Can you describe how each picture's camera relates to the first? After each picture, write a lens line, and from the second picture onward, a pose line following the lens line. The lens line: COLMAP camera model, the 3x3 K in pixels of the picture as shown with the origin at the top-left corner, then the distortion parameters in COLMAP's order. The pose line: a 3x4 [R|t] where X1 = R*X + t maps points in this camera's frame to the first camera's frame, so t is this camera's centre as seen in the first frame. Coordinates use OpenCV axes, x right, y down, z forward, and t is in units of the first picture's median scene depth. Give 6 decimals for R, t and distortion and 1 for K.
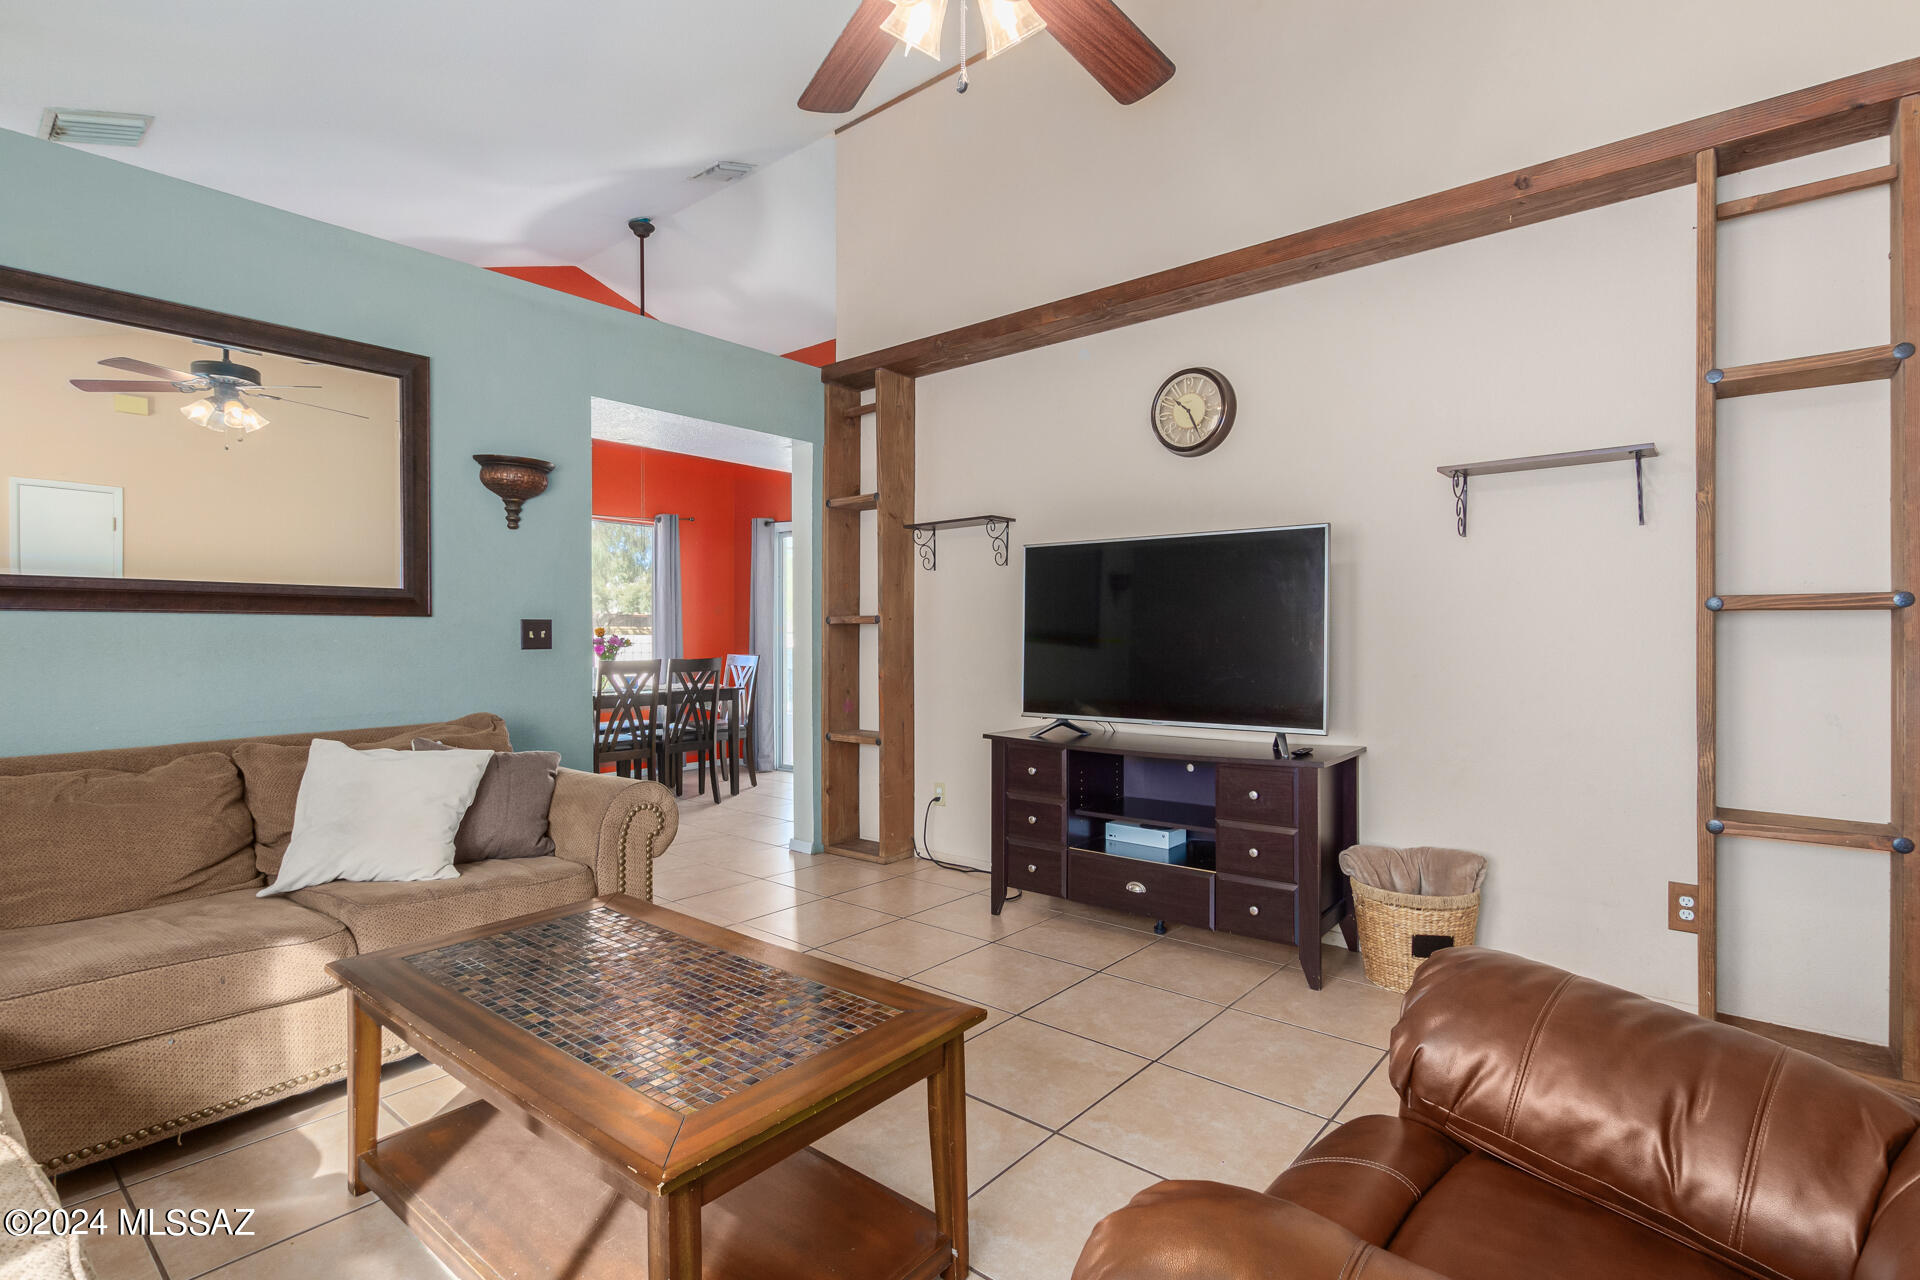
lens RADIAL K [[903.4, 0, 957.1], [0, 903.4, 644.4], [0, 0, 1]] dist [0.007270, -0.003907]
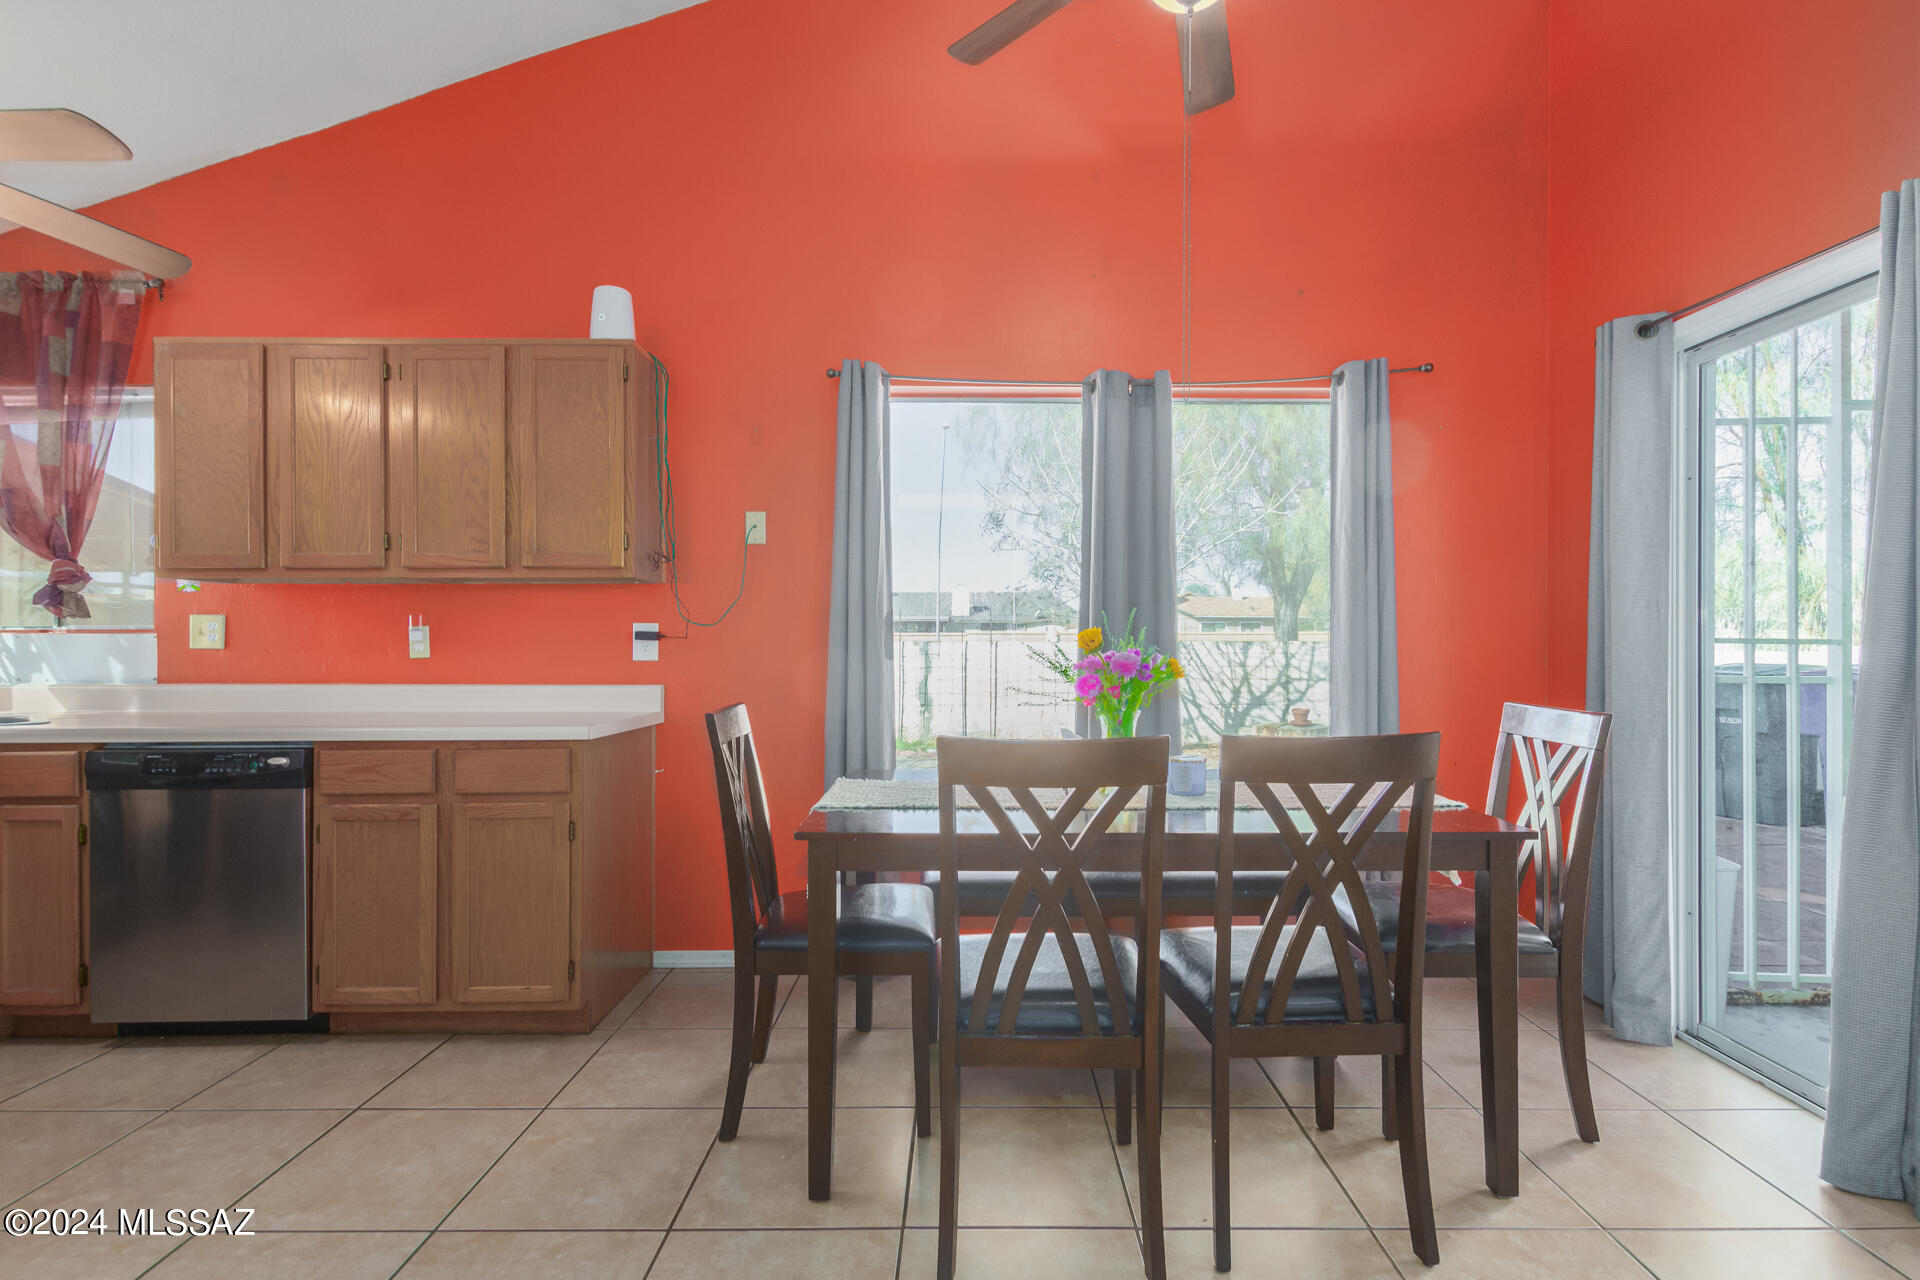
lens RADIAL K [[903.4, 0, 976.0], [0, 903.4, 644.2], [0, 0, 1]] dist [0.007270, -0.003907]
pose [[0.652686, 0.001094, -0.757627, -0.156886], [-0.007055, 0.999964, -0.004634, -0.011643], [0.757595, 0.008370, 0.652671, 0.794929]]
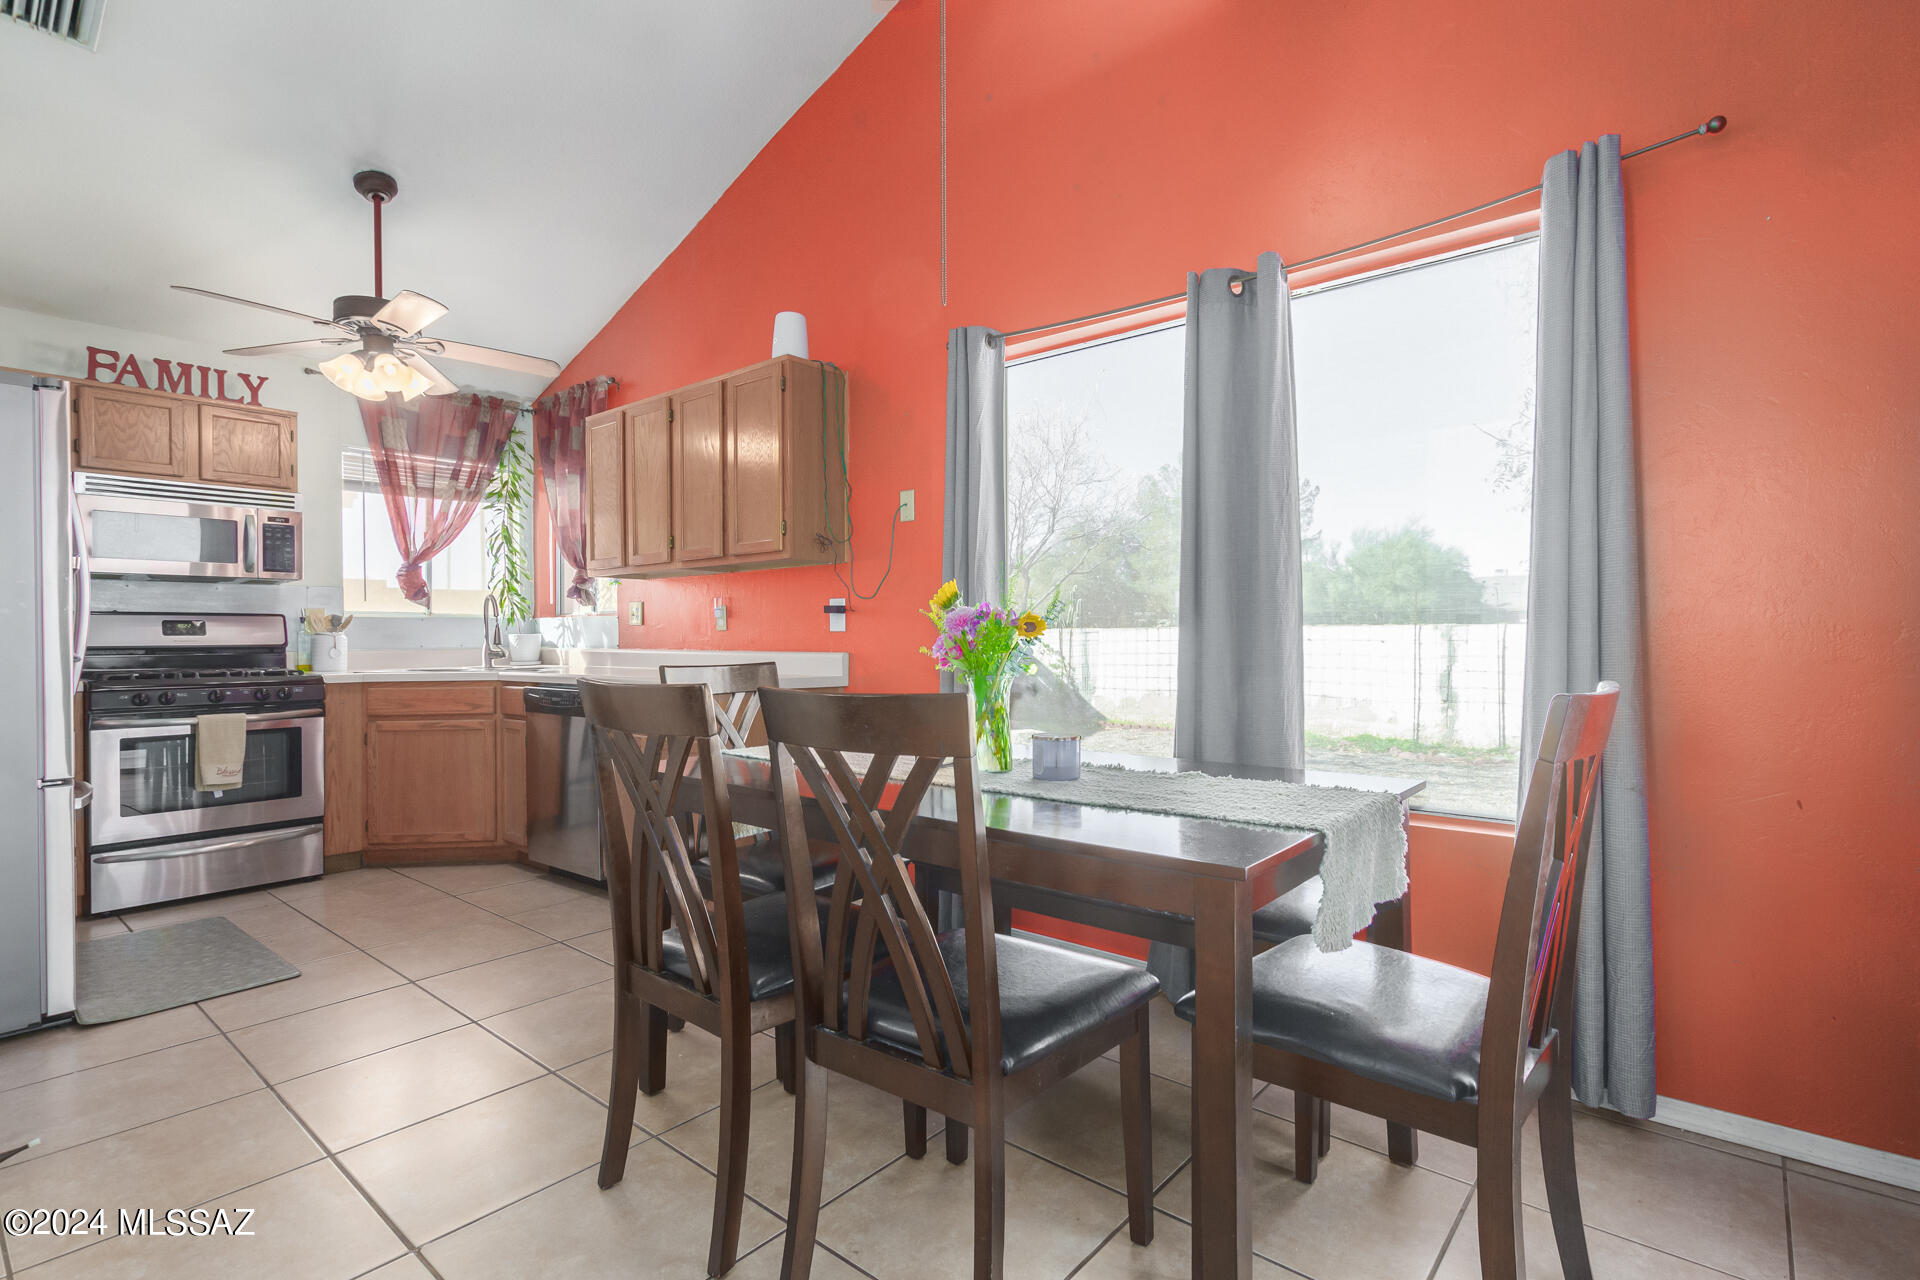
lens RADIAL K [[903.4, 0, 979.2], [0, 903.4, 641.8], [0, 0, 1]] dist [0.007270, -0.003907]
pose [[0.016343, 0.005483, -0.999851, -0.069218], [-0.006905, 0.999962, 0.005371, 0.001074], [0.999843, 0.006816, 0.016380, 1.109776]]
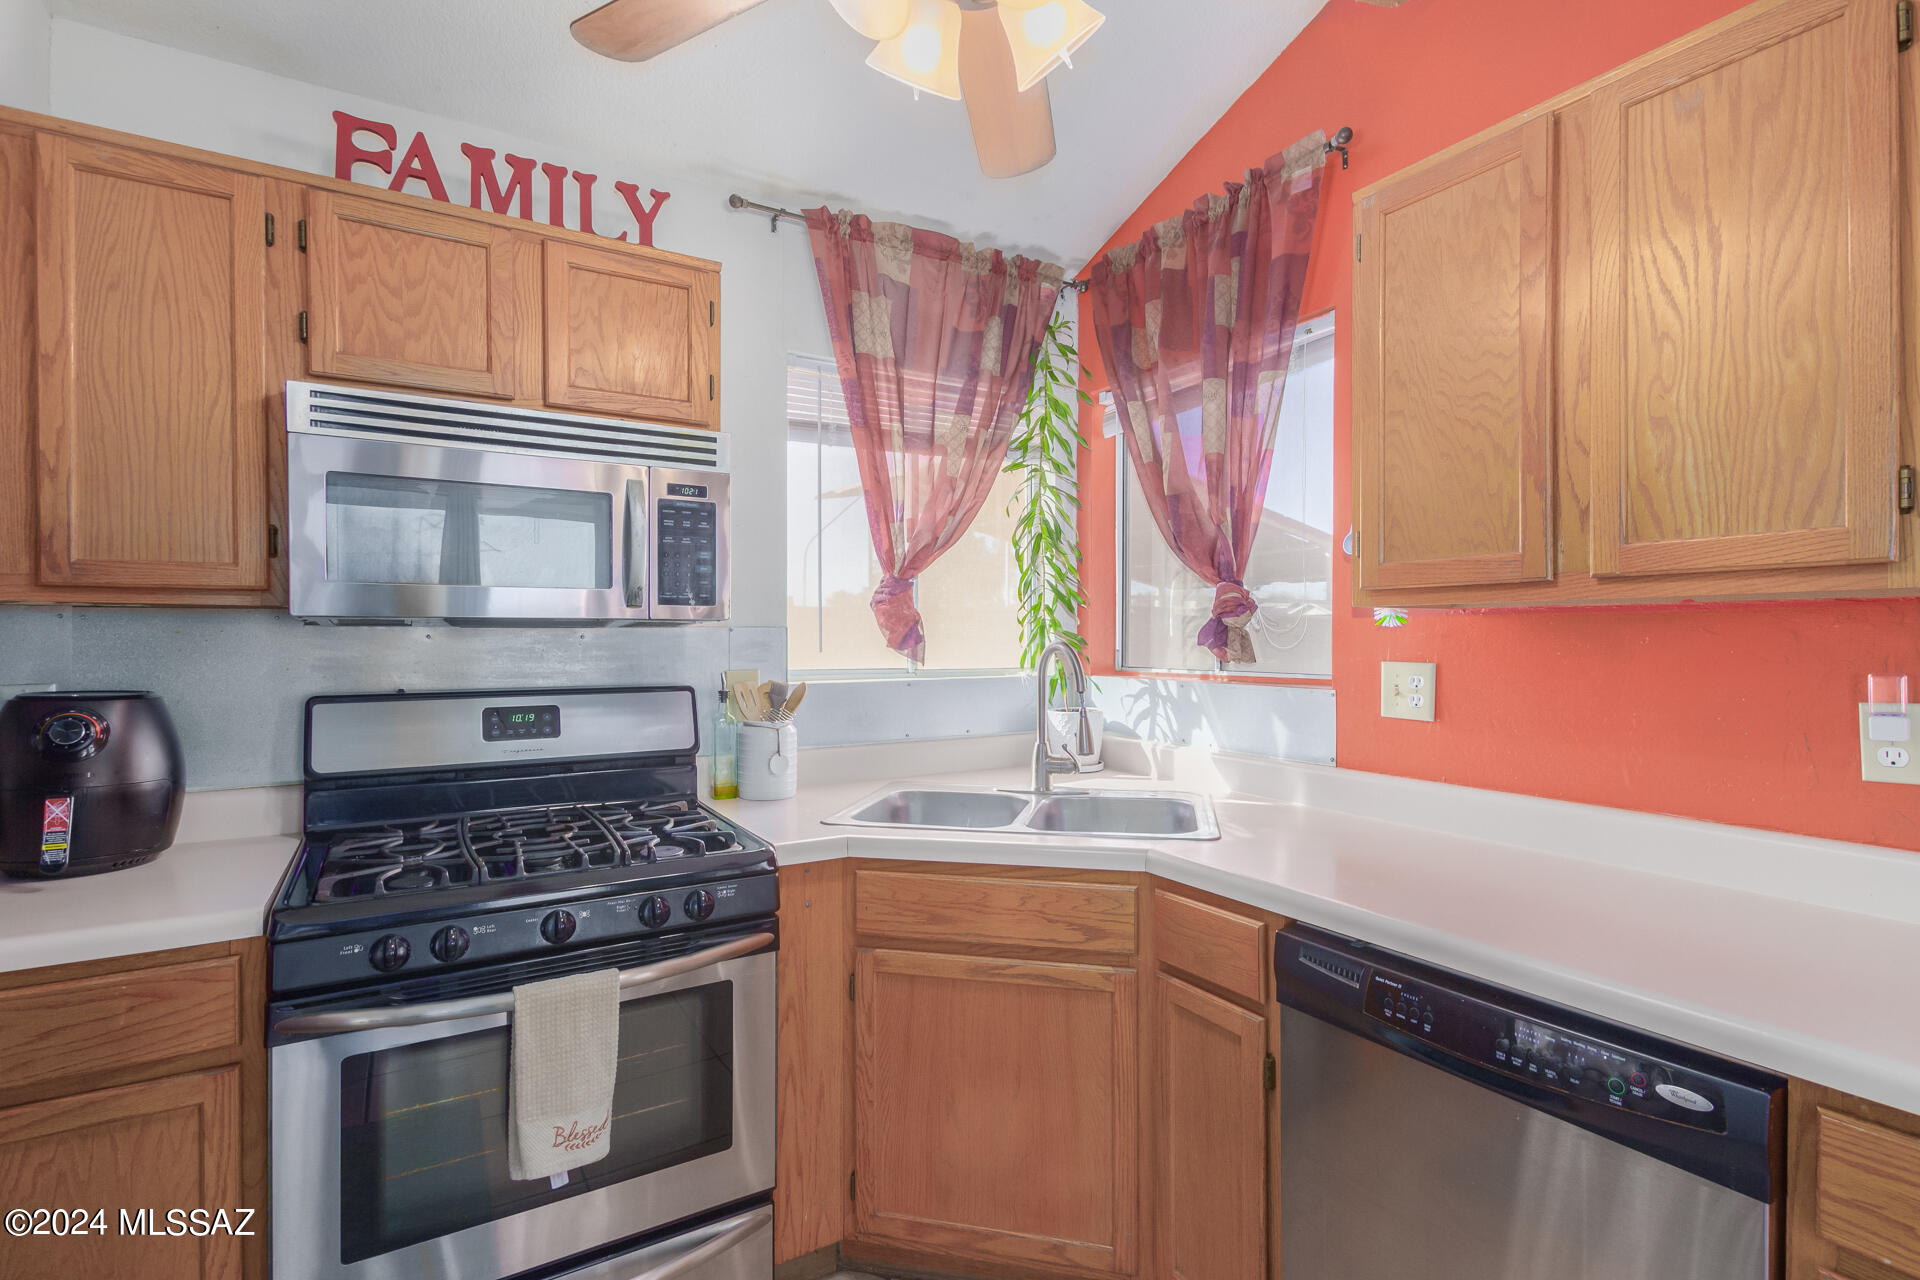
lens RADIAL K [[903.4, 0, 972.3], [0, 903.4, 641.1], [0, 0, 1]] dist [0.007270, -0.003907]
pose [[-0.313242, 0.004133, -0.949664, -0.540213], [-0.010995, 0.999908, 0.007978, -0.039103], [0.949610, 0.012941, -0.313168, 0.750238]]
